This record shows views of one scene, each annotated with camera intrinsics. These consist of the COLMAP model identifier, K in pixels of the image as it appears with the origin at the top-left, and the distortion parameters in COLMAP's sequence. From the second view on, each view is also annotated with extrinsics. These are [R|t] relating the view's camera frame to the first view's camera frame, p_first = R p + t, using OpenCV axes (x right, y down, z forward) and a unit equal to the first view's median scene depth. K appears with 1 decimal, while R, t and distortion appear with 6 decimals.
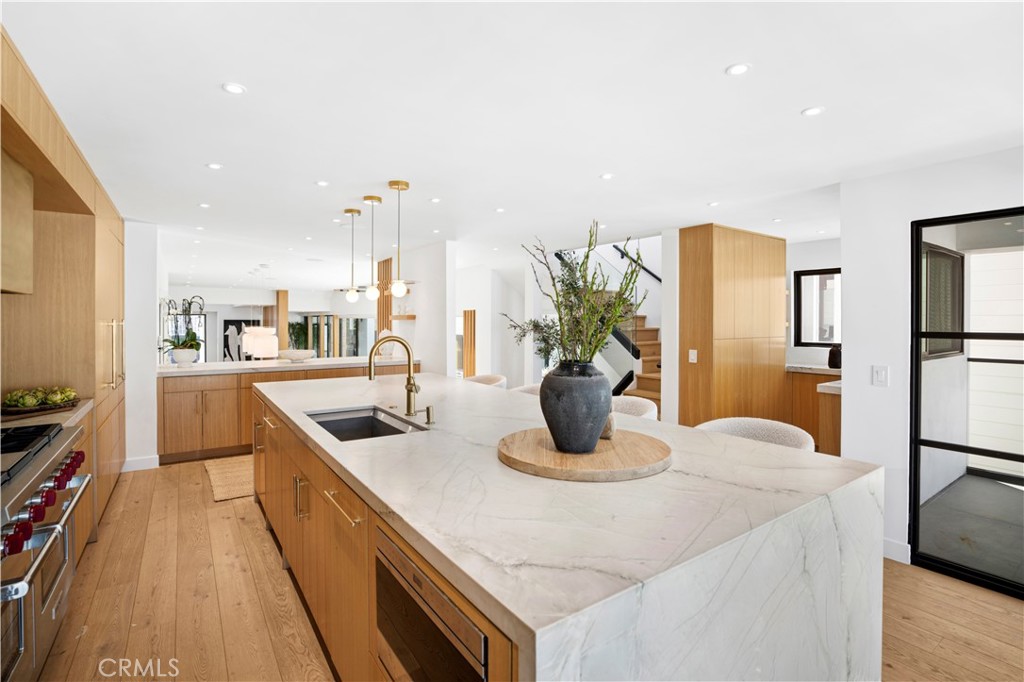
lens RADIAL K [[473.9, 0, 512.0], [0, 473.9, 341.0], [0, 0, 1]] dist [-0.035579, -0.000038]
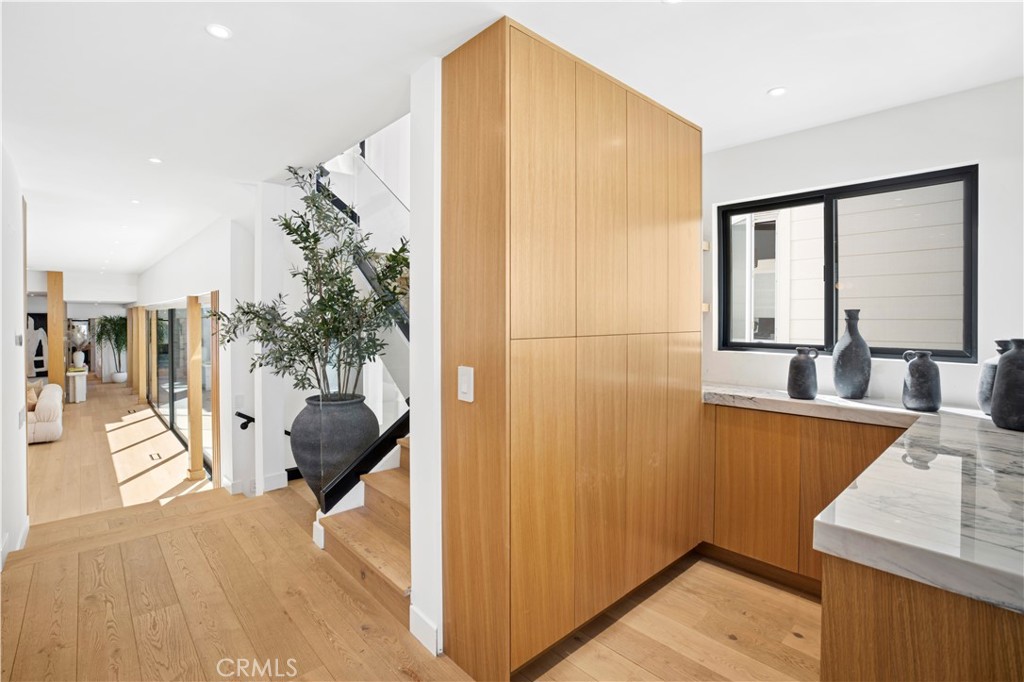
lens RADIAL K [[473.9, 0, 512.0], [0, 473.9, 341.0], [0, 0, 1]] dist [-0.035579, -0.000038]
pose [[0.990643, -0.004504, 0.136404, 0.326300], [0.003989, 0.999984, 0.004052, -0.002265], [-0.136420, -0.003470, 0.990645, 0.549266]]
